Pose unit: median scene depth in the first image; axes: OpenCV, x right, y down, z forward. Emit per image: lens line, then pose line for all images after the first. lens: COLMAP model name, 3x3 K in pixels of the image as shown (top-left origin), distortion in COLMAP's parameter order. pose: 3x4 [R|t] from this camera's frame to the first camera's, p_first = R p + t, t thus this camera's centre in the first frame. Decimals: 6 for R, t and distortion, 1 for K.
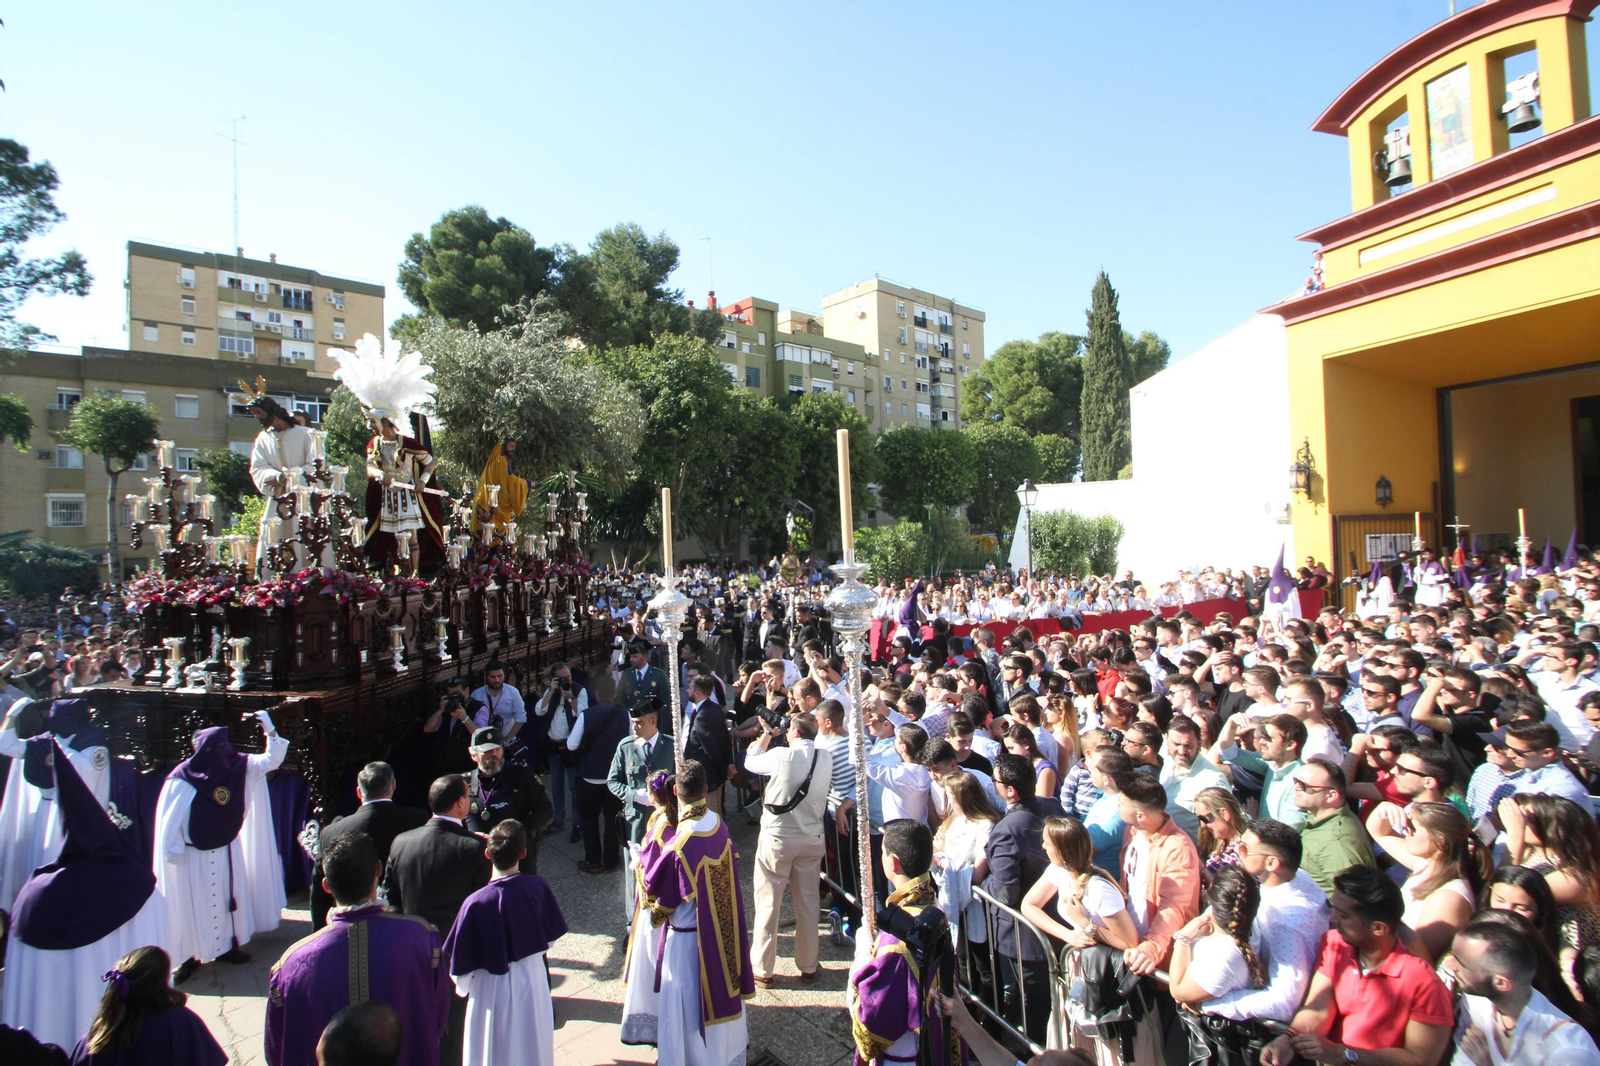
lens RADIAL K [[739.9, 0, 777.4], [0, 739.9, 517.5], [0, 0, 1]] dist [0.006857, -0.014087]
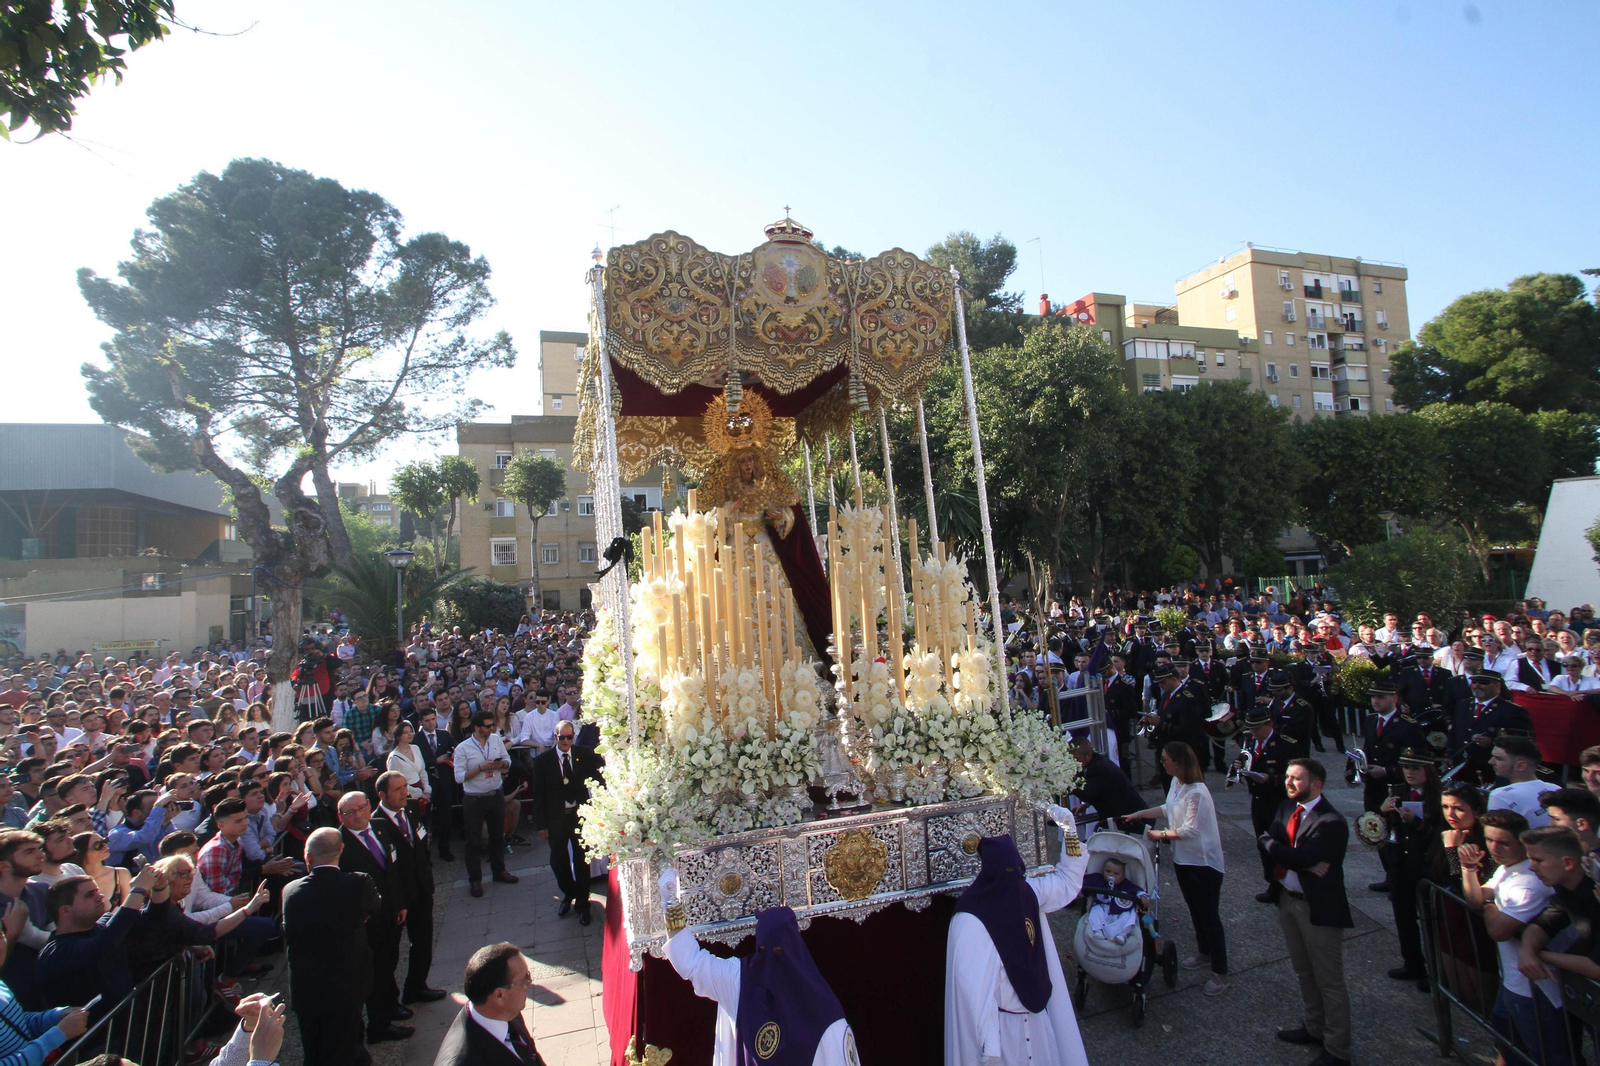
lens RADIAL K [[739.9, 0, 777.4], [0, 739.9, 517.5], [0, 0, 1]] dist [0.006857, -0.014087]
pose [[0.913784, -0.045424, -0.403653, -0.047130], [0.029890, 0.998553, -0.044705, 0.001644], [0.405099, 0.028786, 0.913819, 0.052200]]
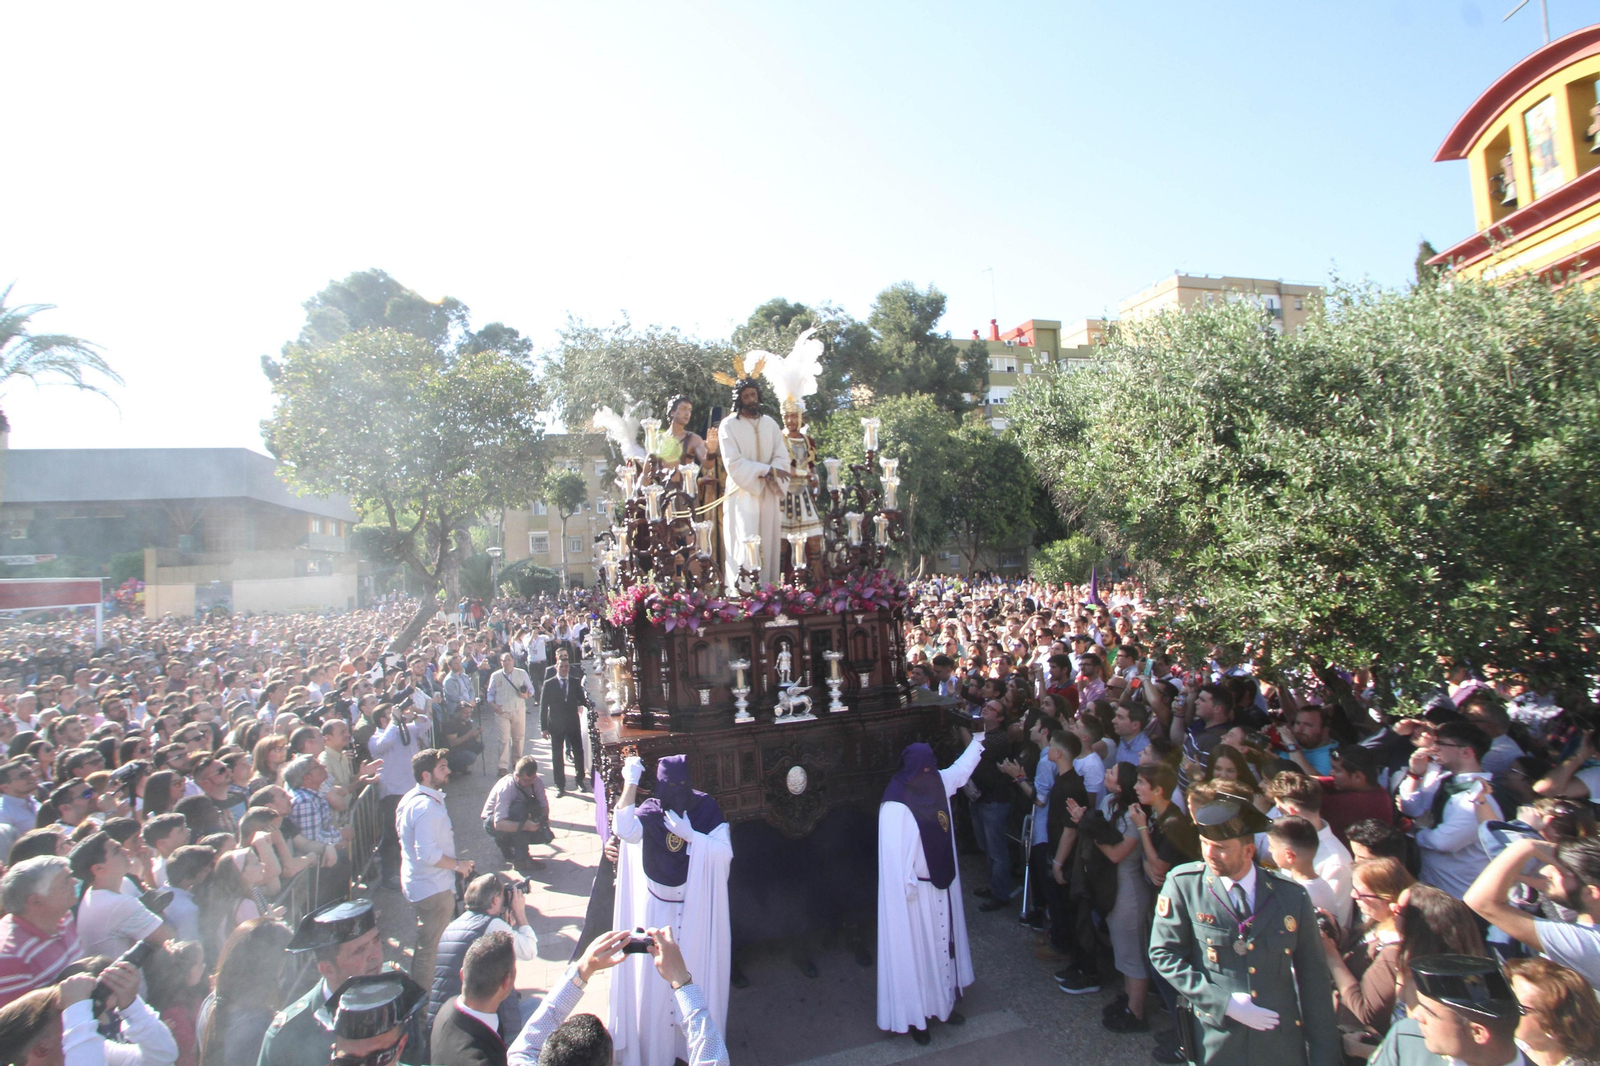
lens RADIAL K [[739.9, 0, 777.4], [0, 739.9, 517.5], [0, 0, 1]] dist [0.006857, -0.014087]
pose [[0.902363, -0.041375, -0.428987, 0.107204], [0.033675, 0.999107, -0.025527, -0.004474], [0.429660, 0.008588, 0.902950, -0.133648]]
